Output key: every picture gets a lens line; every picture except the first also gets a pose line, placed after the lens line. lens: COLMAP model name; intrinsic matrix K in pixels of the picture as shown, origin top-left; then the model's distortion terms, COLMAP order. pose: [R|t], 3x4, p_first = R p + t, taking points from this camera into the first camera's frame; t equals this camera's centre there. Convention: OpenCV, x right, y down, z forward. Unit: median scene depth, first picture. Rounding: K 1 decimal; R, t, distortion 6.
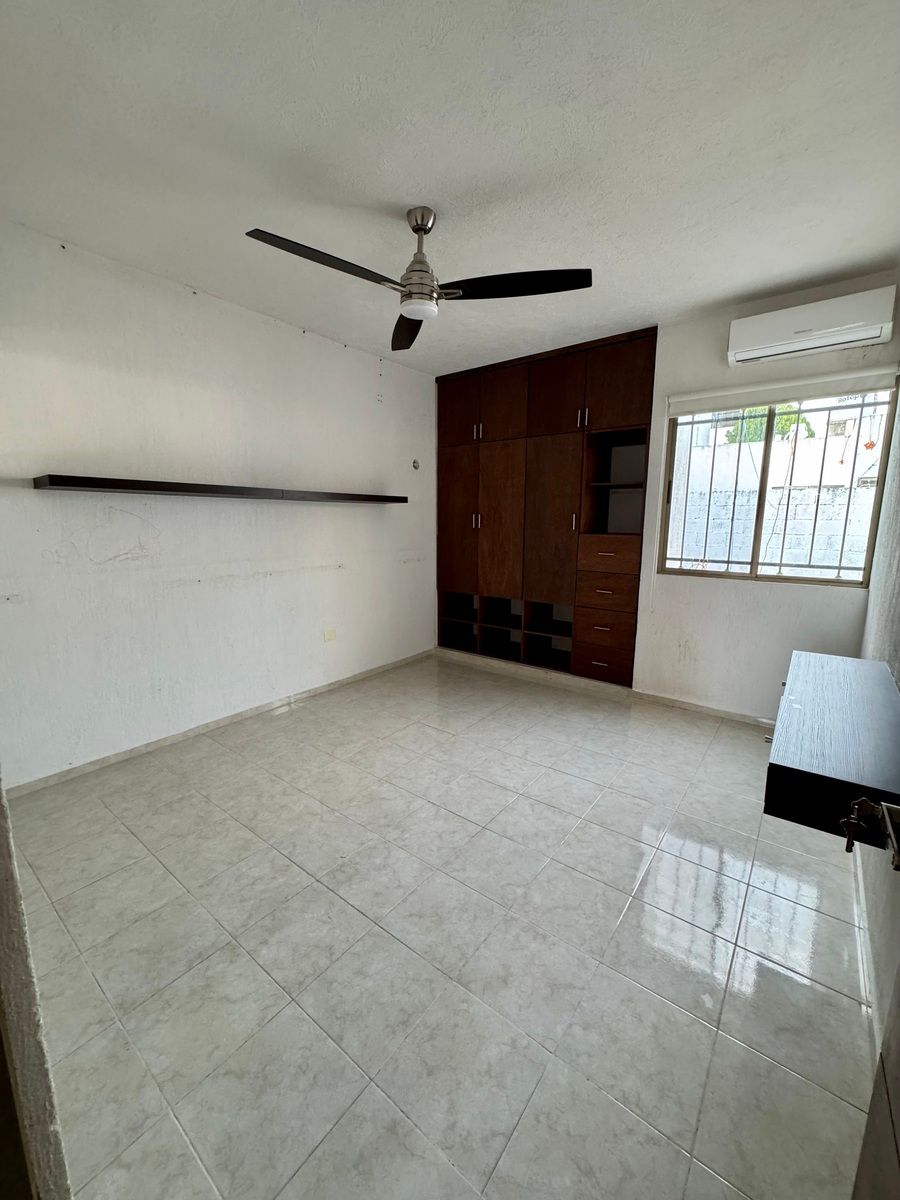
lens RADIAL K [[479.2, 0, 449.0], [0, 479.2, 598.3], [0, 0, 1]] dist [-0.000020, 0.000084]
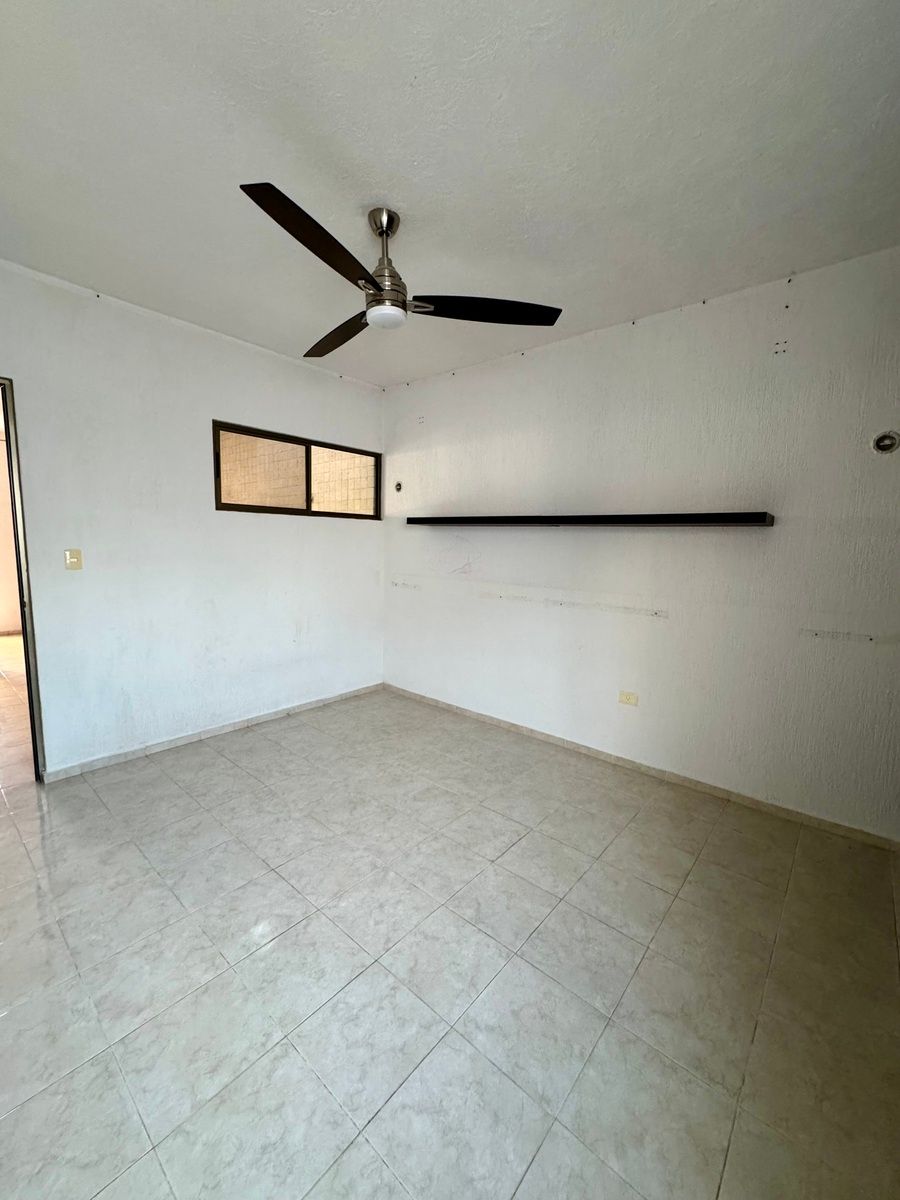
lens RADIAL K [[479.2, 0, 449.0], [0, 479.2, 598.3], [0, 0, 1]] dist [-0.000020, 0.000084]
pose [[-0.054638, 0.111462, -0.992266, 0.780793], [-0.186487, 0.975125, 0.119805, -0.177632], [0.980937, 0.191591, -0.032493, 1.078179]]
